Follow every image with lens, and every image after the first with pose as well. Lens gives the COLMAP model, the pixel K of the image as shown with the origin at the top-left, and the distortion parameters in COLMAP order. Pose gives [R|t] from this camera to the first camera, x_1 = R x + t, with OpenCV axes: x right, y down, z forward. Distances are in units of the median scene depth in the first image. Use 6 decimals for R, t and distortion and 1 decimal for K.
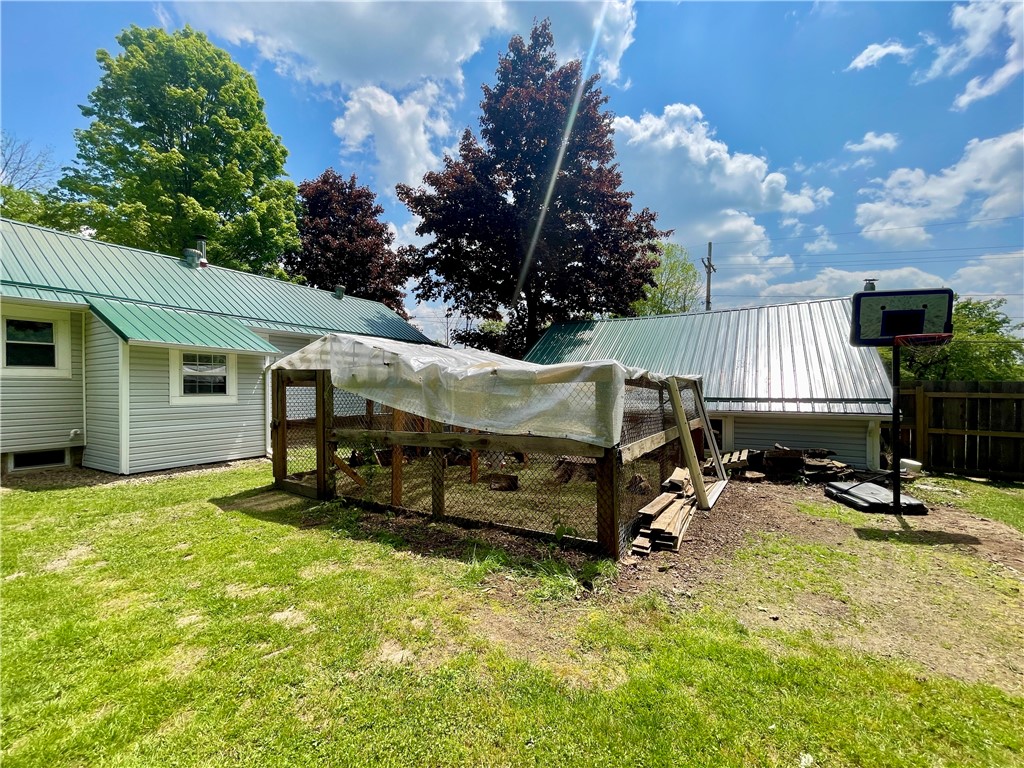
lens RADIAL K [[413.6, 0, 507.6], [0, 413.6, 388.7], [0, 0, 1]] dist [-0.001590, -0.000246]
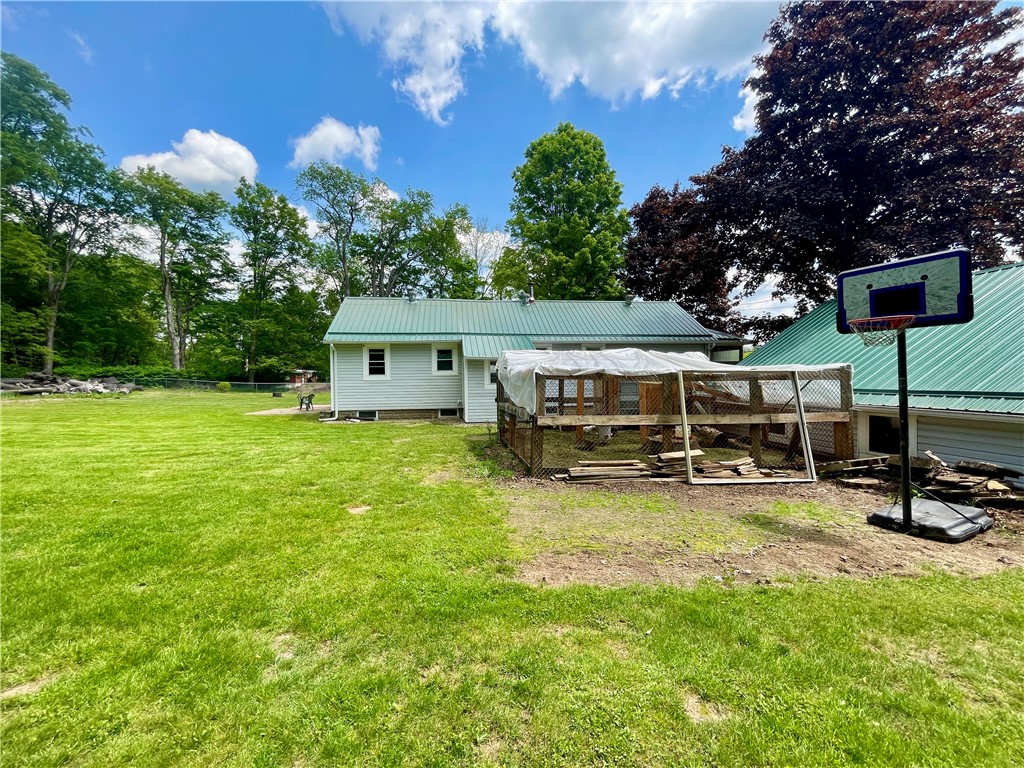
lens RADIAL K [[408.6, 0, 512.0], [0, 408.6, 384.0], [0, 0, 1]] dist [-0.000191, 0.000092]
pose [[0.623337, 0.005552, -0.781934, 0.742647], [0.008652, 0.999865, 0.013997, -0.007723], [0.781906, -0.015490, 0.623204, -0.077577]]
